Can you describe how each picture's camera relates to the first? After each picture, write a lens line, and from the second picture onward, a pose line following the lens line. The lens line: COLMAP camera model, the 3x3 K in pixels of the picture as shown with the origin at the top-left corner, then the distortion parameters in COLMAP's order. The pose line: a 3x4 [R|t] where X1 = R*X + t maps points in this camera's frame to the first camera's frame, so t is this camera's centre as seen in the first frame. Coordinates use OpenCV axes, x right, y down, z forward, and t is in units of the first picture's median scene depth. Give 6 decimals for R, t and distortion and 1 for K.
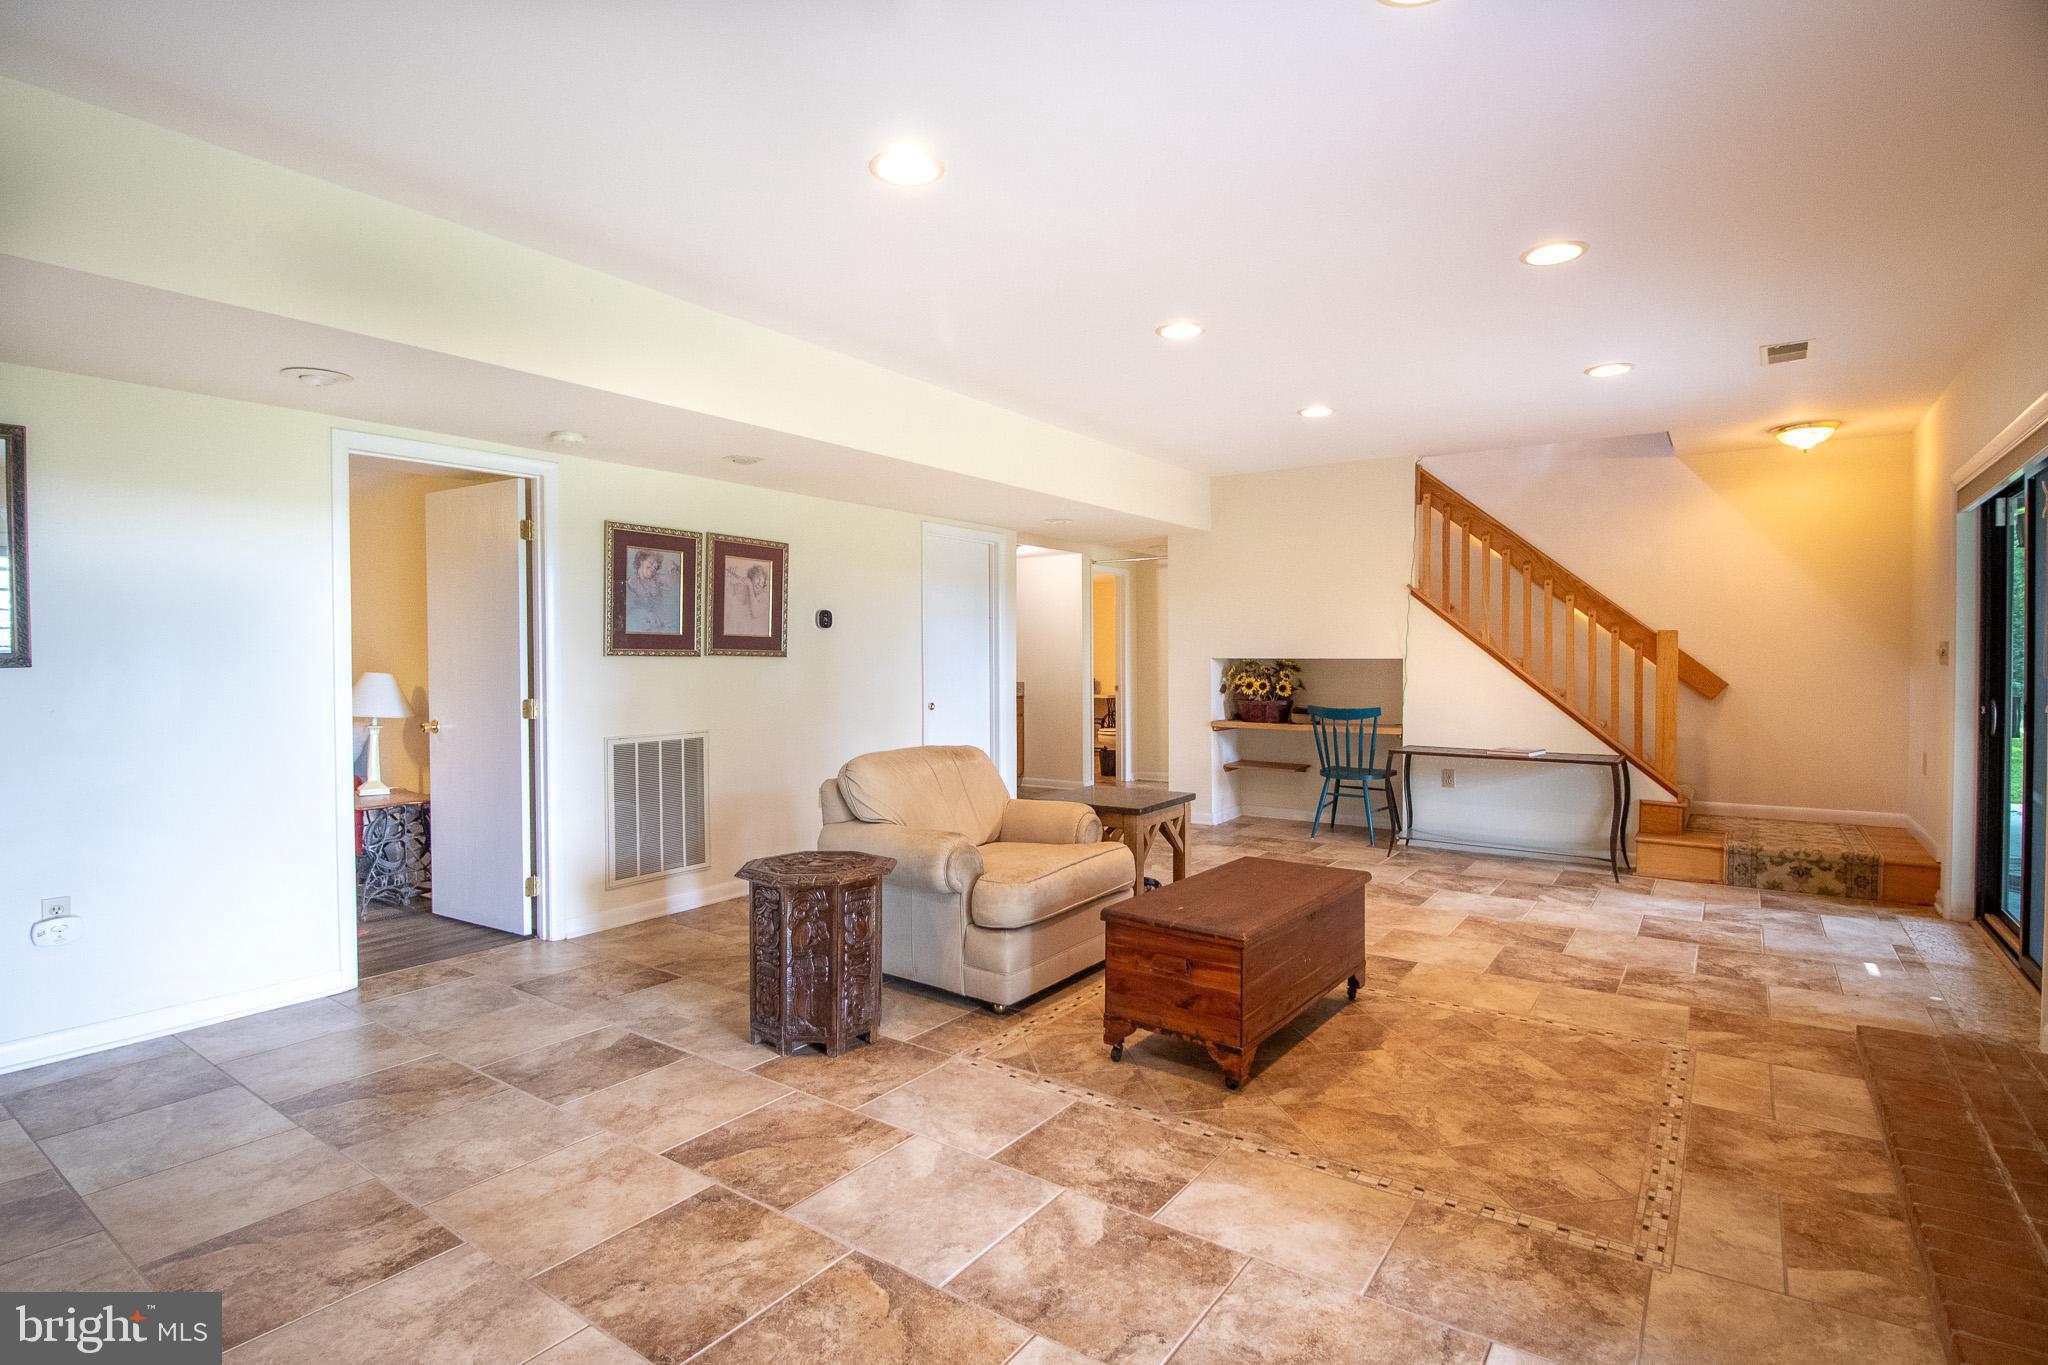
lens RADIAL K [[1000.8, 0, 1018.7], [0, 1000.8, 656.0], [0, 0, 1]] dist [0.001421, -0.012860]
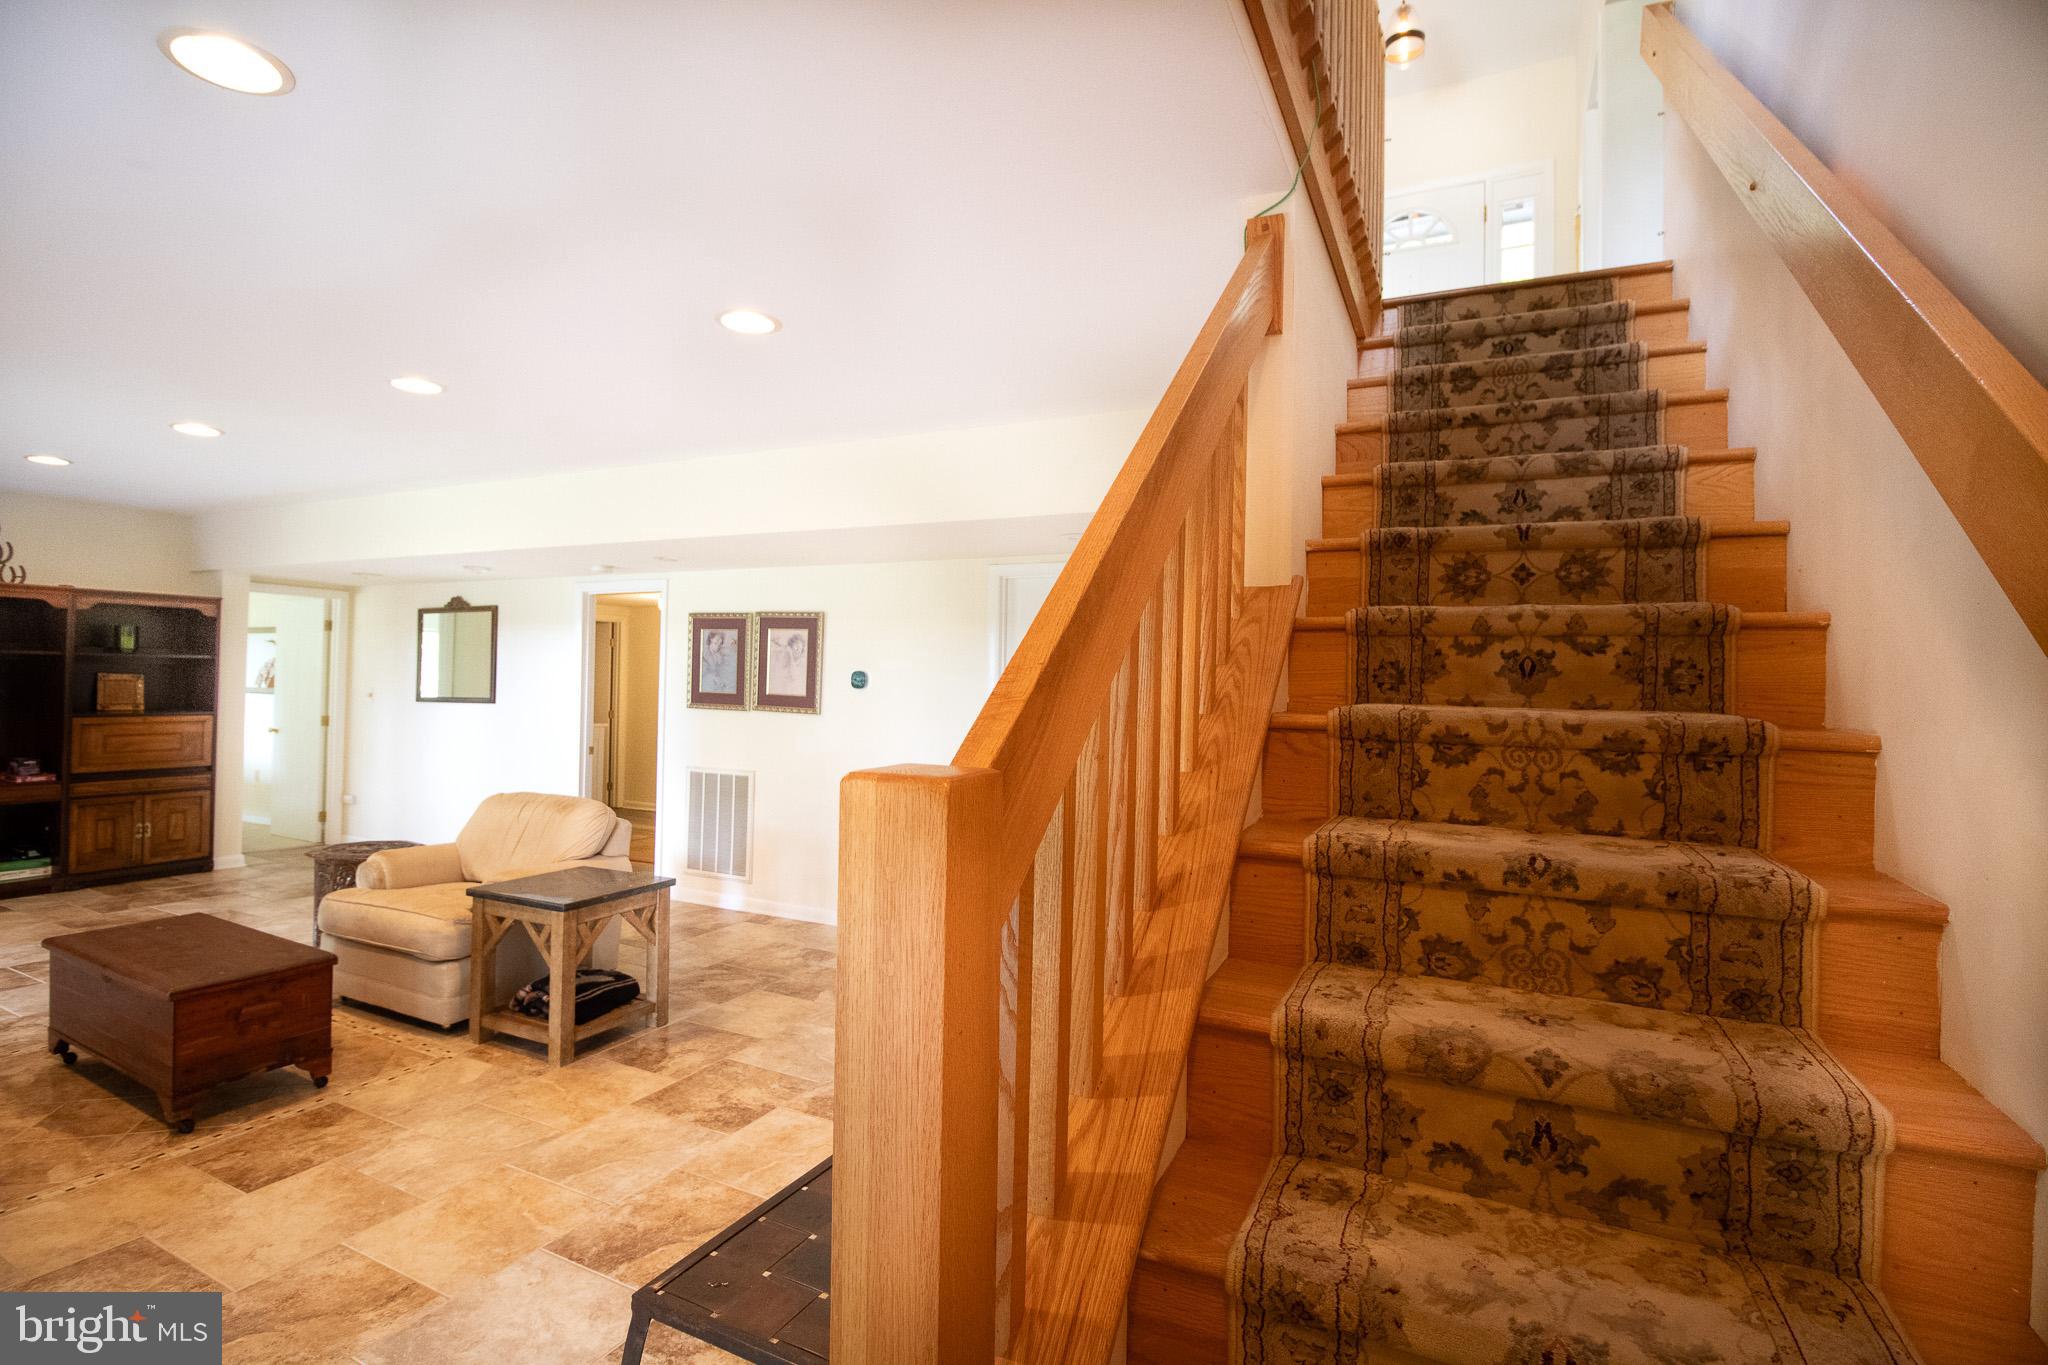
lens RADIAL K [[945.1, 0, 1016.8], [0, 945.1, 672.8], [0, 0, 1]] dist [-0.002736, -0.011364]
pose [[0.166161, -0.003803, -0.986091, 1.499671], [-0.021103, 0.999750, -0.007412, -0.076428], [0.985873, 0.022041, 0.166039, 1.885375]]
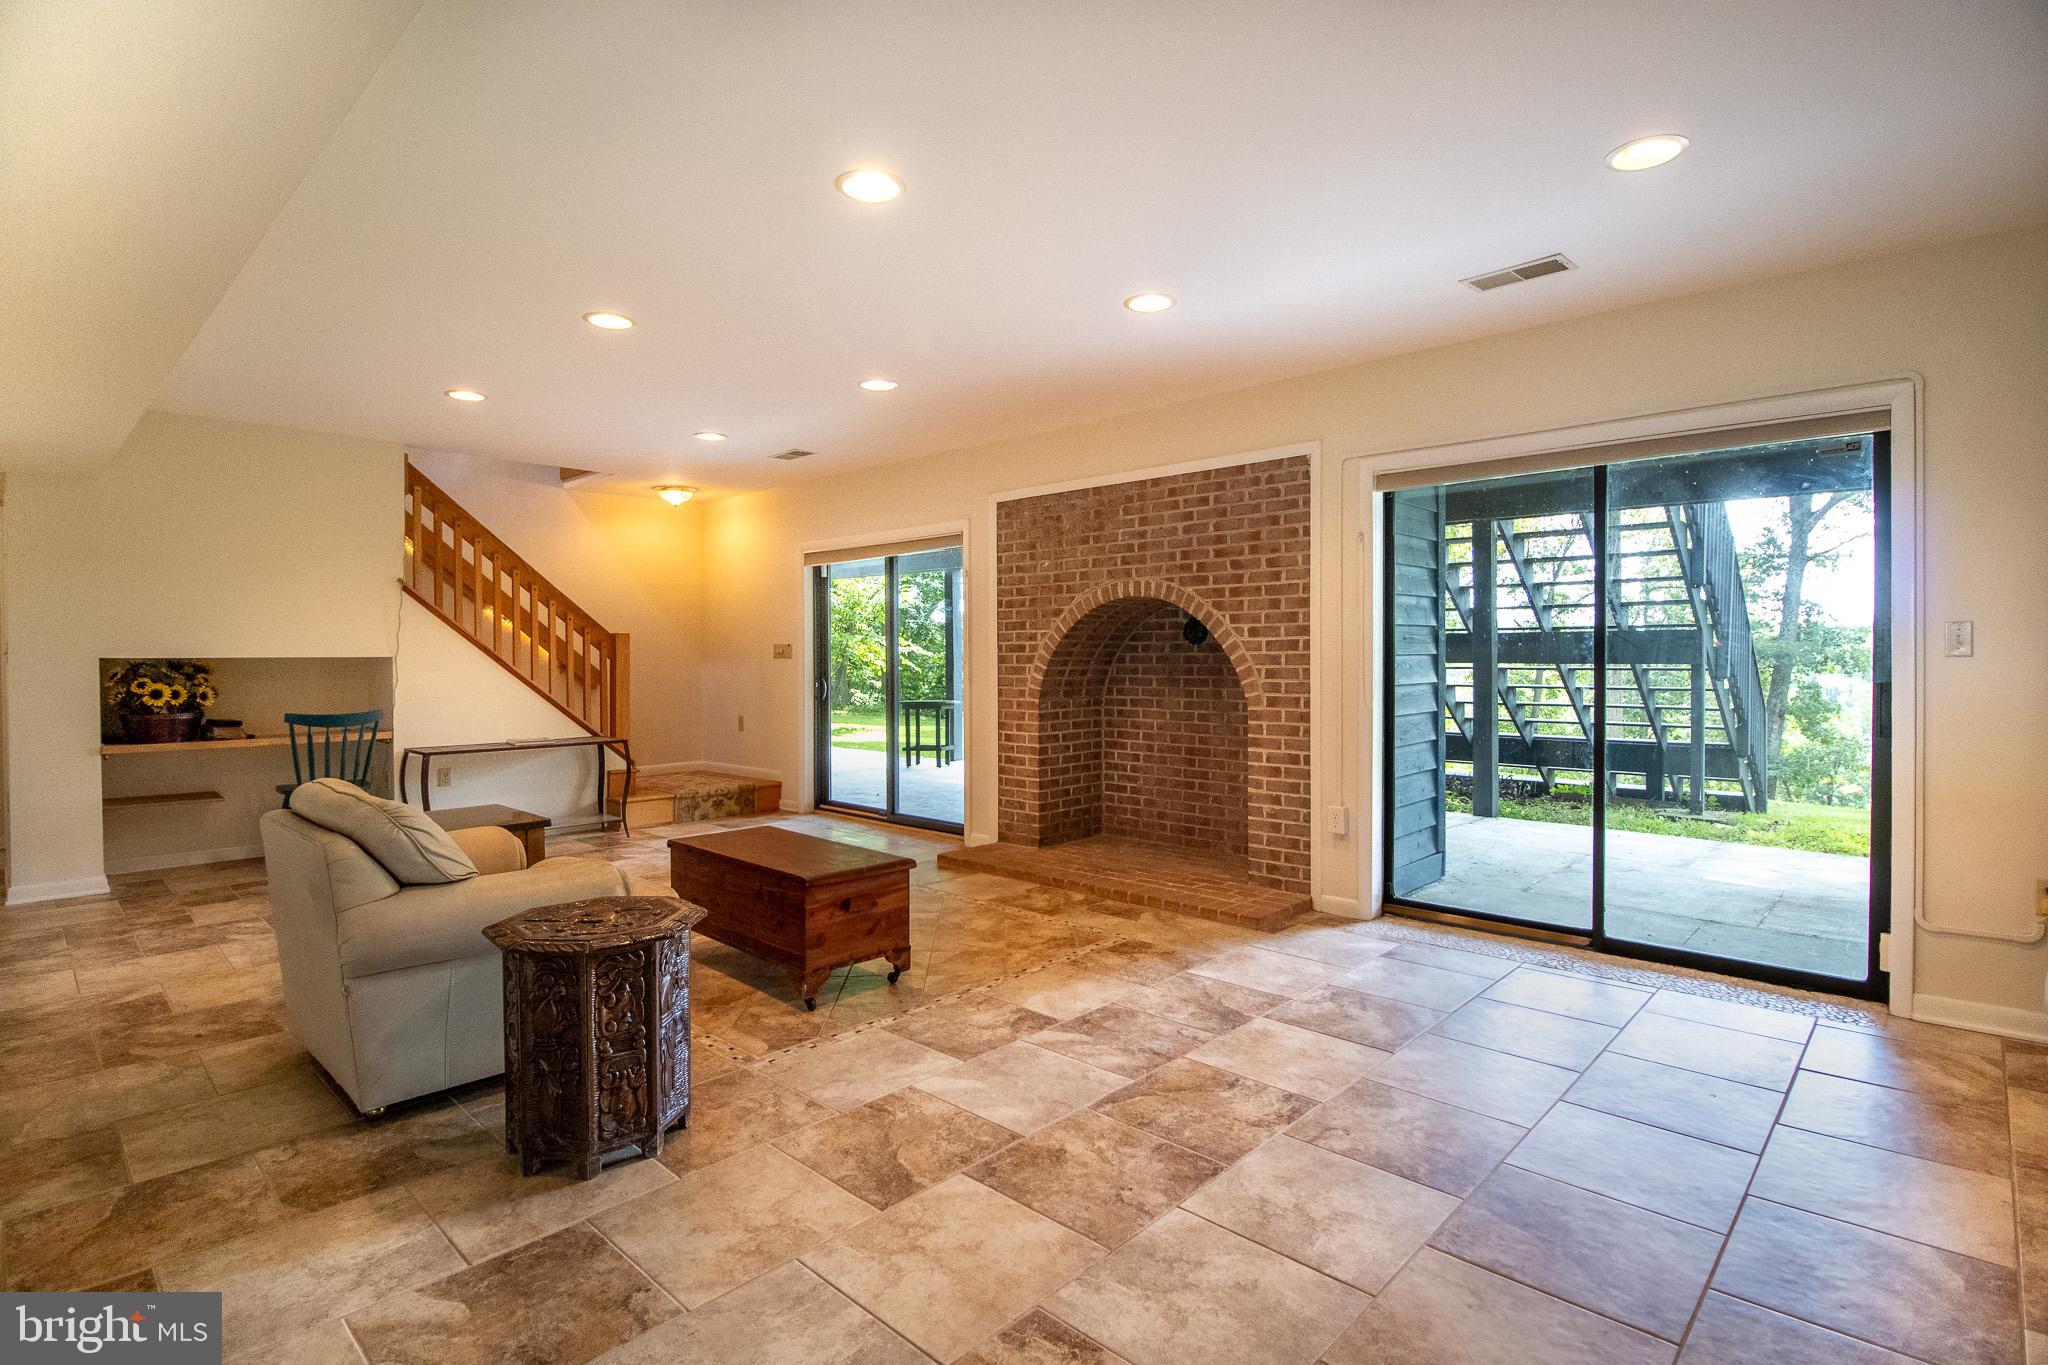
lens RADIAL K [[1000.8, 0, 1018.7], [0, 1000.8, 656.0], [0, 0, 1]] dist [0.001421, -0.012860]
pose [[0.141674, -0.002003, 0.989911, -1.003425], [0.003957, 0.999991, 0.001457, 0.005324], [-0.989906, 0.003711, 0.141680, 0.620684]]
